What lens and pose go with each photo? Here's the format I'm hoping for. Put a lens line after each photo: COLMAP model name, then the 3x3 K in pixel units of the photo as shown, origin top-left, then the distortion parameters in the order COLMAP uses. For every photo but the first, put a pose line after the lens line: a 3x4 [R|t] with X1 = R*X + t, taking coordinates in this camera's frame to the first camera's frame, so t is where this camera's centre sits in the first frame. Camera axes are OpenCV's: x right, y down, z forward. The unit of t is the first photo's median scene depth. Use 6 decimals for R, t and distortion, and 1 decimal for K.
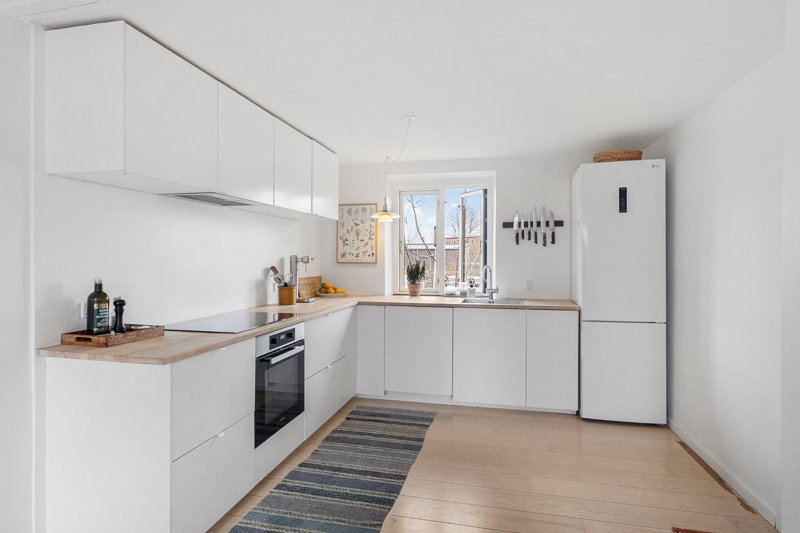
lens RADIAL K [[446.3, 0, 398.0], [0, 446.3, 263.3], [0, 0, 1]] dist [-0.000704, -0.000032]
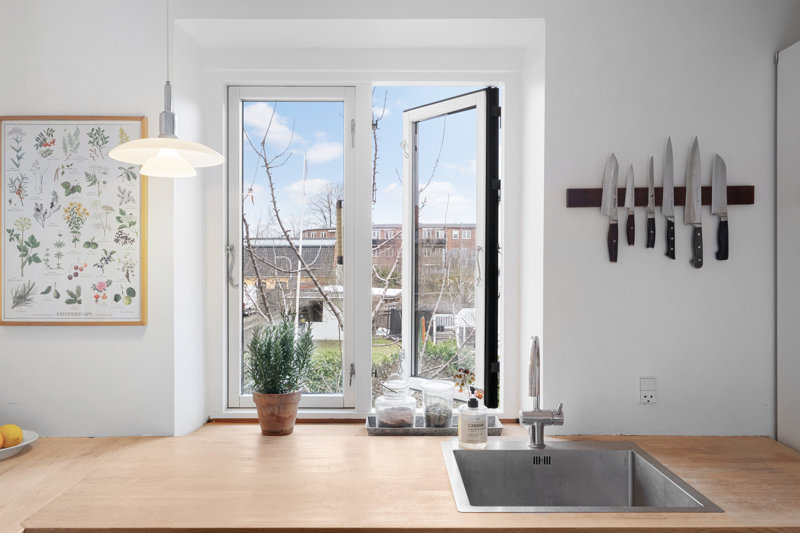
lens RADIAL K [[618.0, 0, 358.9], [0, 618.0, 262.6], [0, 0, 1]] dist [0.001516, 0.001603]
pose [[0.983552, -0.001577, 0.180618, 0.016145], [0.001786, 0.999998, -0.000995, -0.039192], [-0.180616, 0.001301, 0.983553, 0.583406]]
